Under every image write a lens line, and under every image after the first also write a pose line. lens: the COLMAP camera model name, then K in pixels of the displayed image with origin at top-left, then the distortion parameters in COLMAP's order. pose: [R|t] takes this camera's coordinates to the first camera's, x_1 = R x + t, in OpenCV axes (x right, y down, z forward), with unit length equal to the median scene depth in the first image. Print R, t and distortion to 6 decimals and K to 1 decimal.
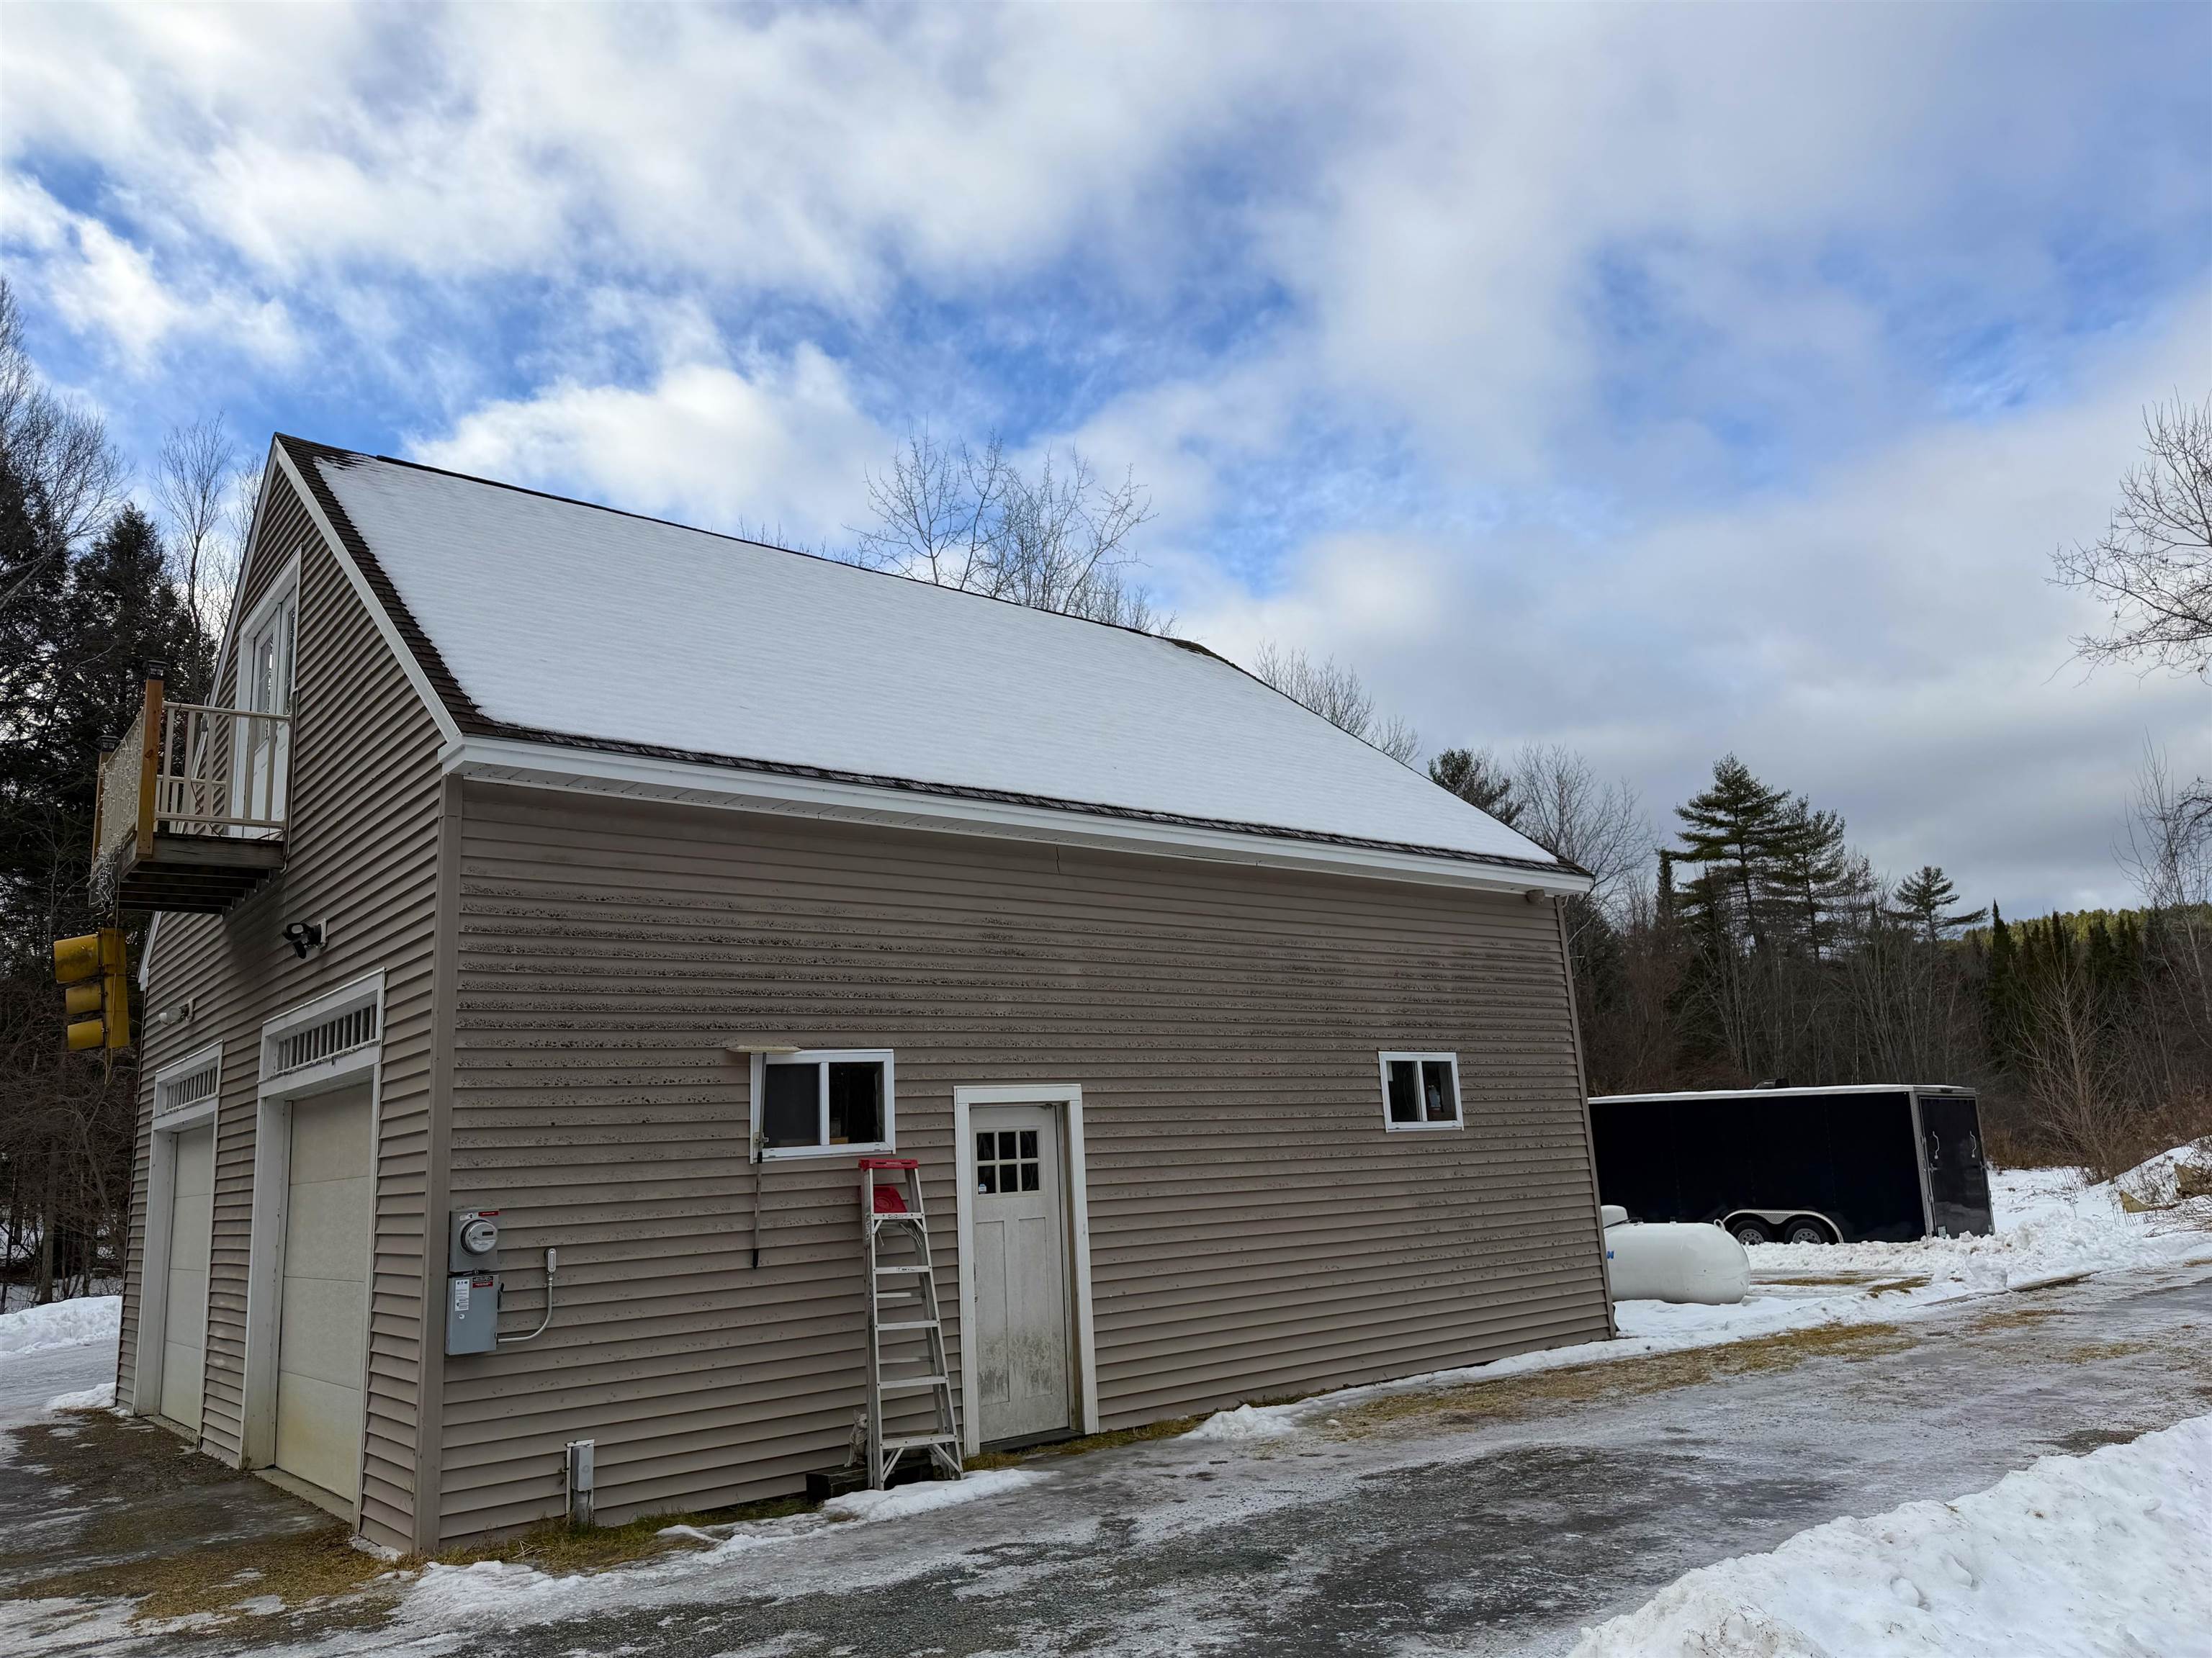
lens RADIAL K [[1568.1, 0, 1090.5], [0, 1568.1, 832.7], [0, 0, 1]] dist [0.183459, -0.329996]
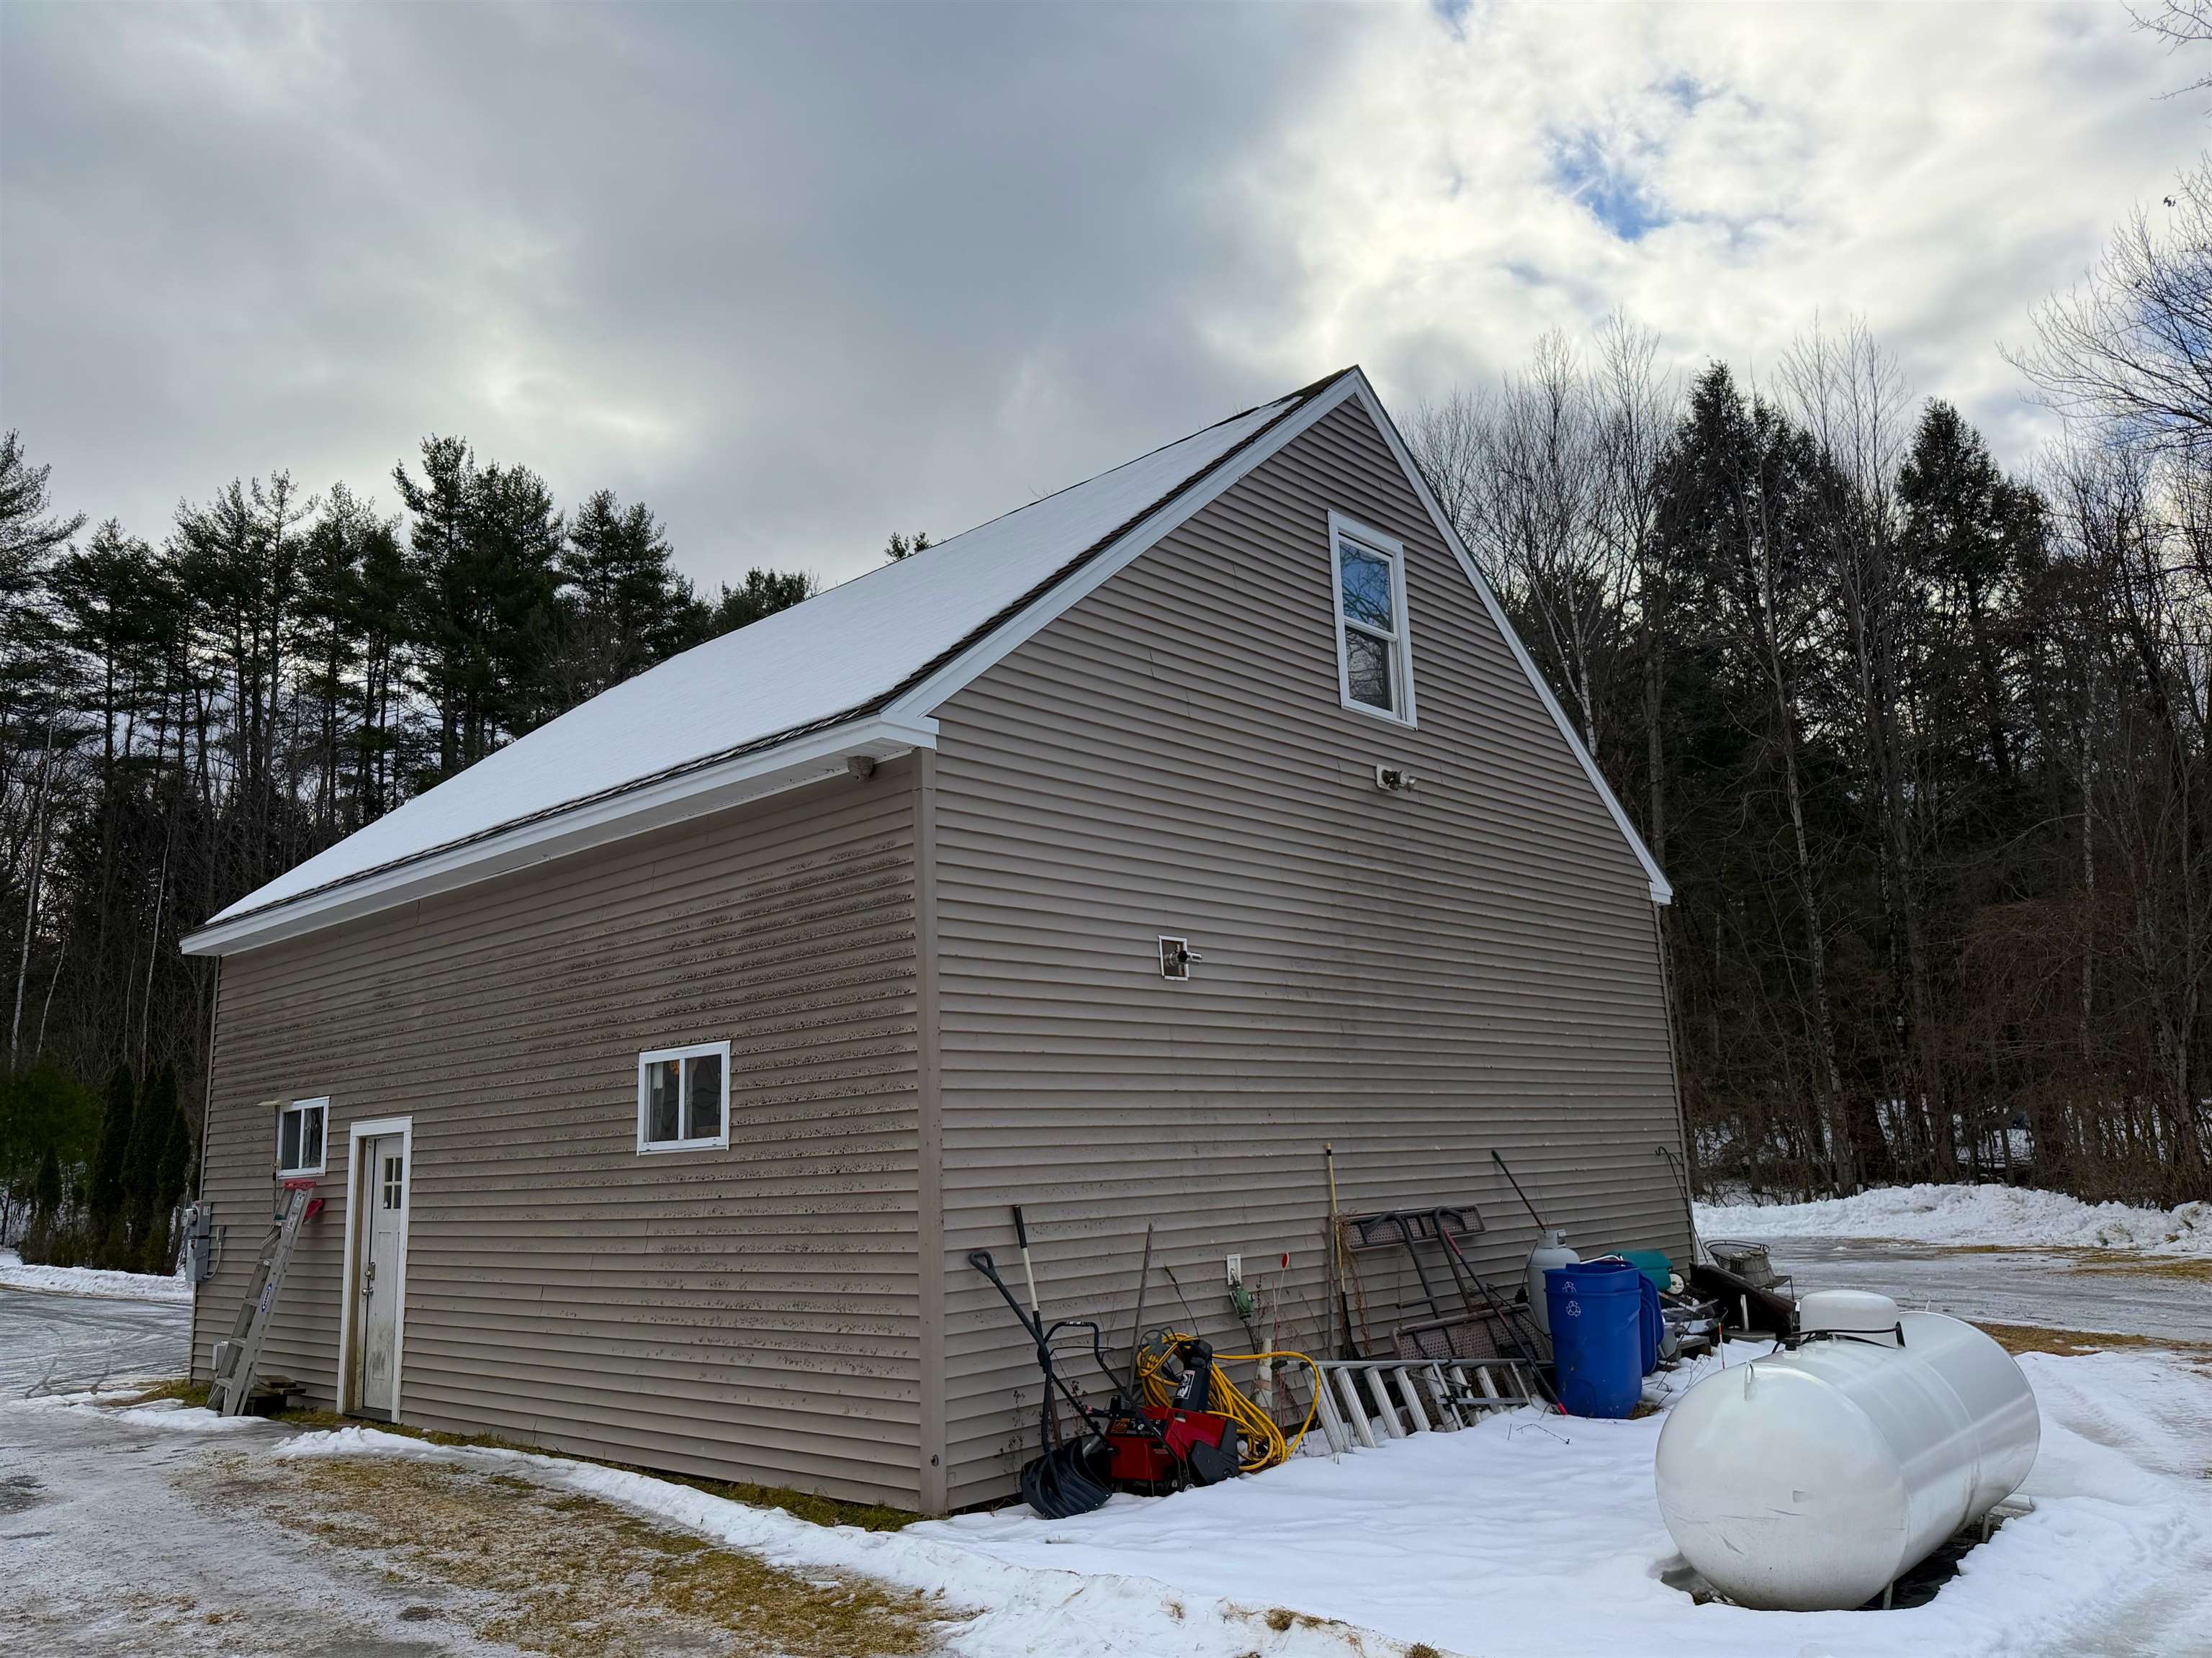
lens RADIAL K [[1568.1, 0, 1090.5], [0, 1568.1, 832.7], [0, 0, 1]] dist [0.183459, -0.329996]
pose [[0.160250, -0.150091, -0.975599, 1.009605], [0.236679, 0.965382, -0.109643, 0.172757], [0.958281, -0.213333, 0.190226, 1.089067]]
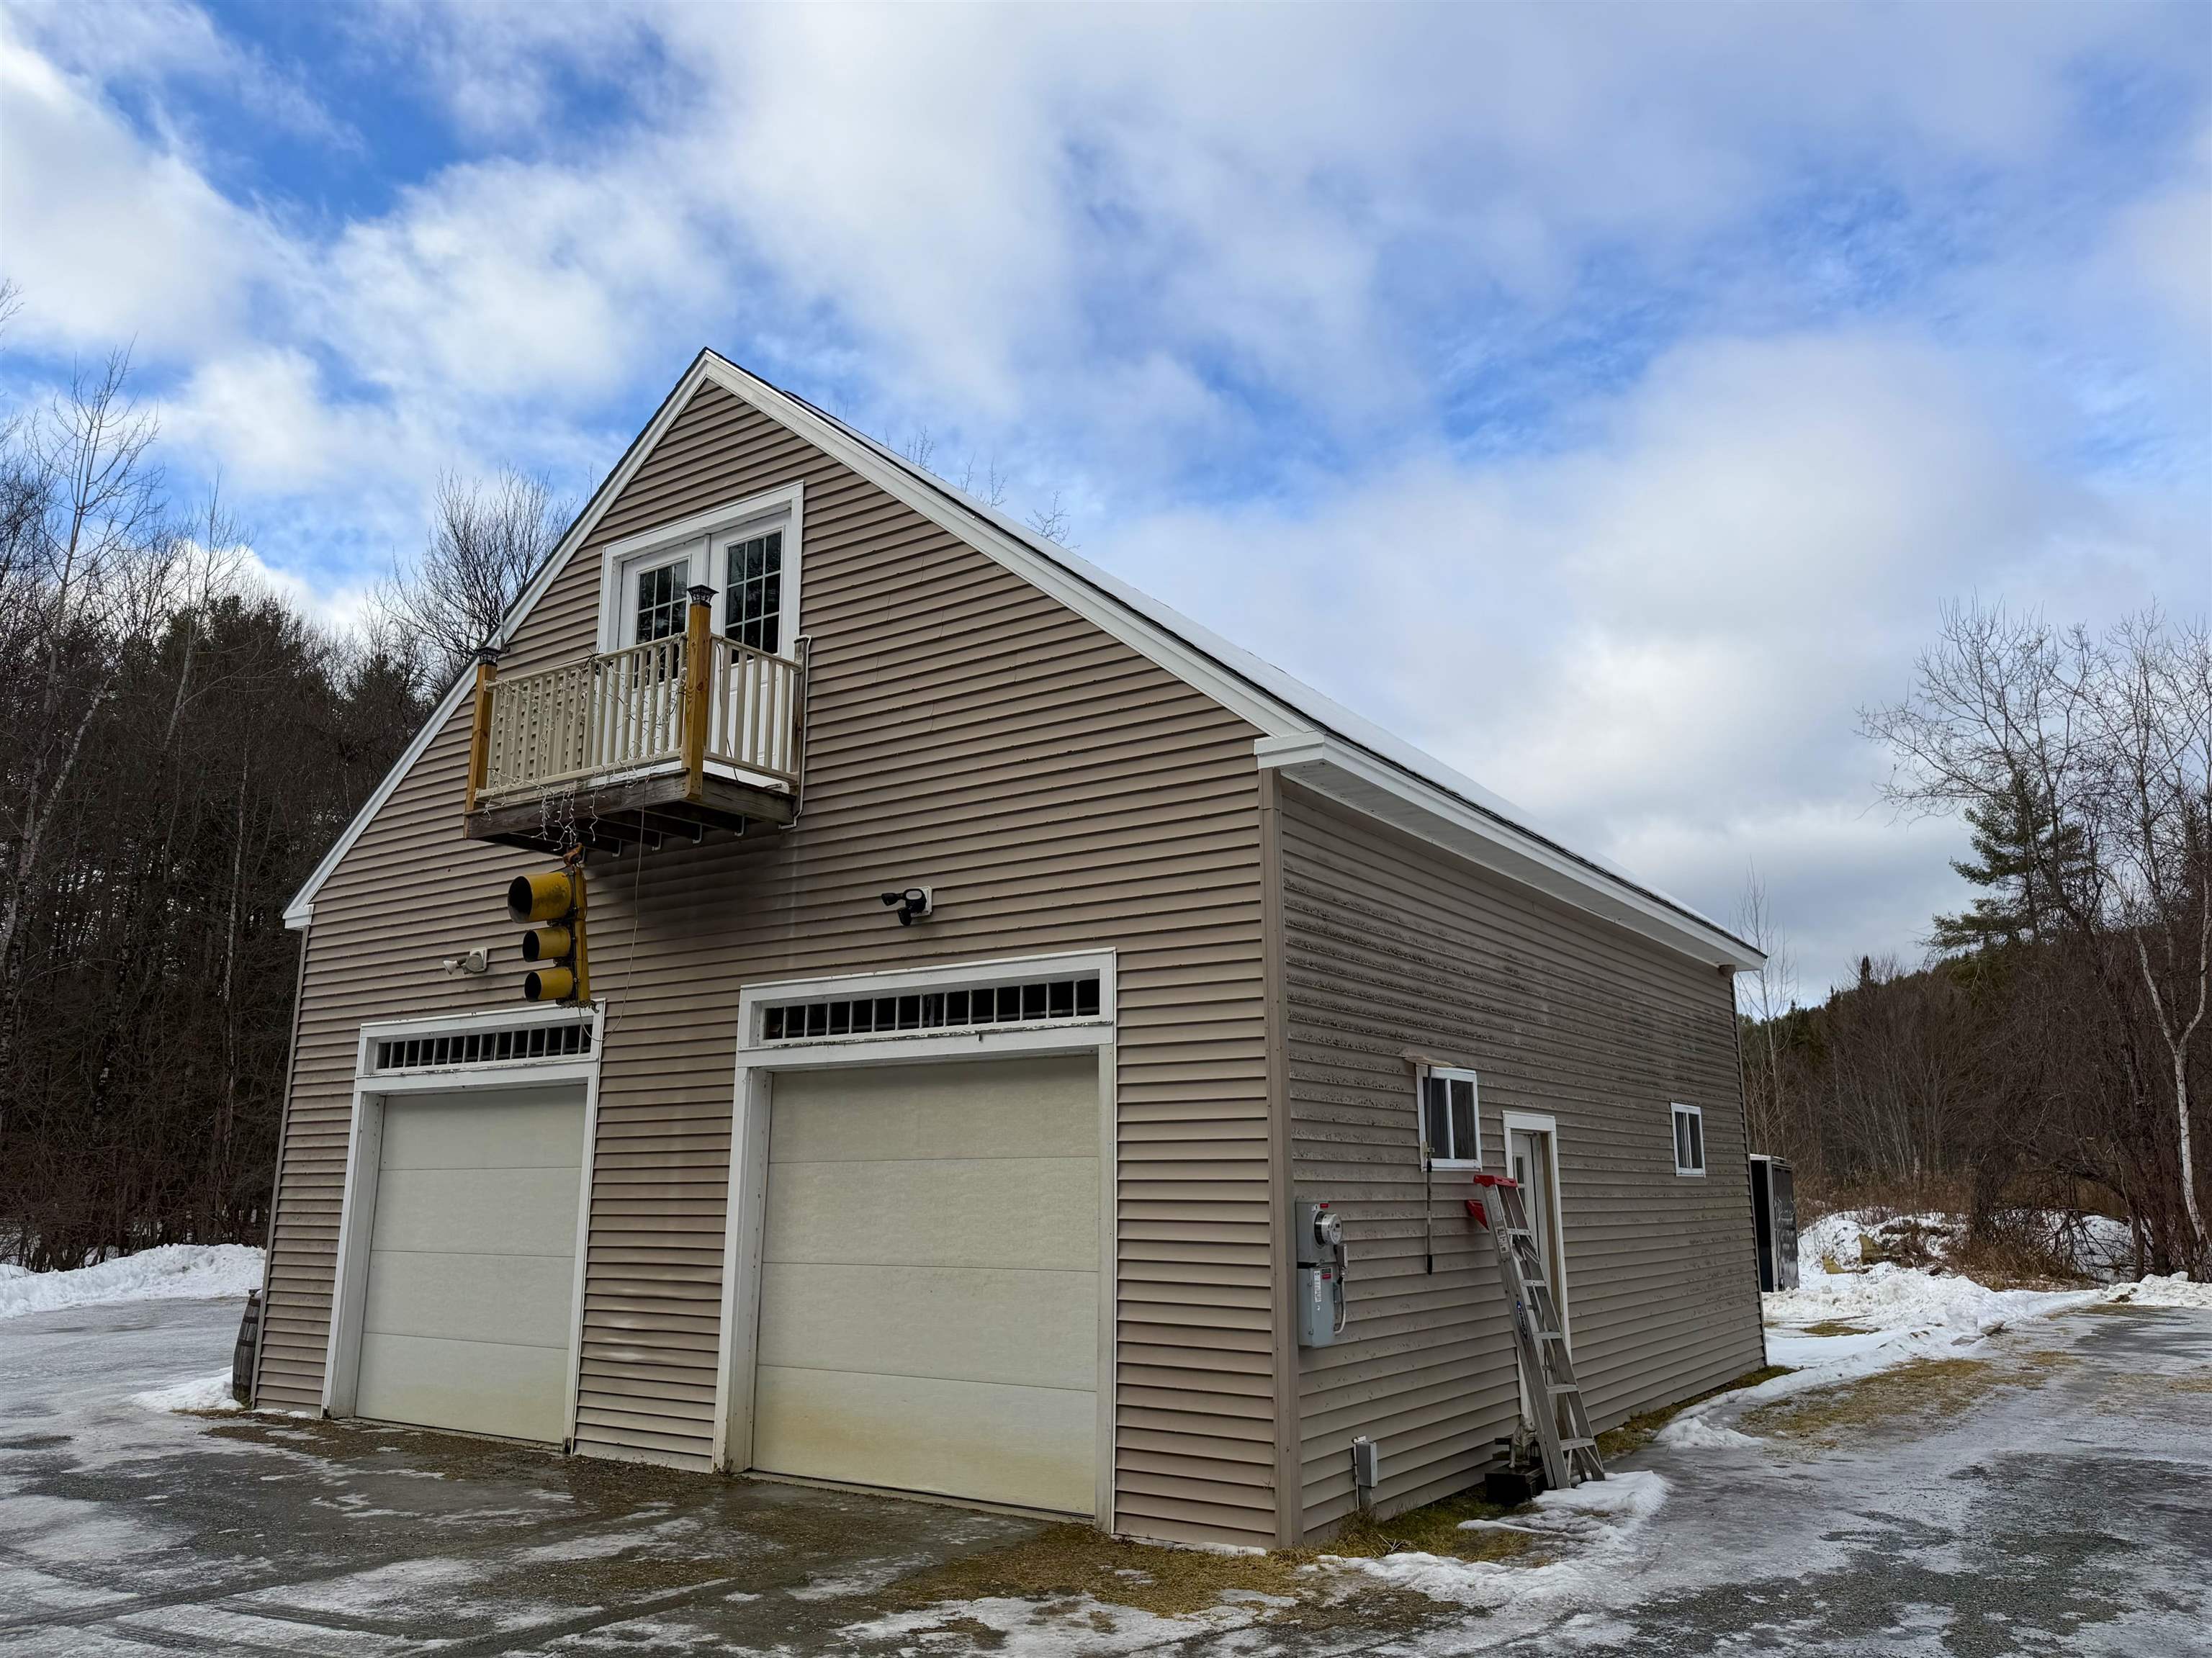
lens RADIAL K [[1568.1, 0, 1090.5], [0, 1568.1, 832.7], [0, 0, 1]] dist [0.183459, -0.329996]
pose [[0.953143, 0.118245, 0.278452, -0.530484], [-0.114061, 0.992982, -0.031240, 0.033624], [-0.280192, -0.001984, 0.959942, 0.051769]]
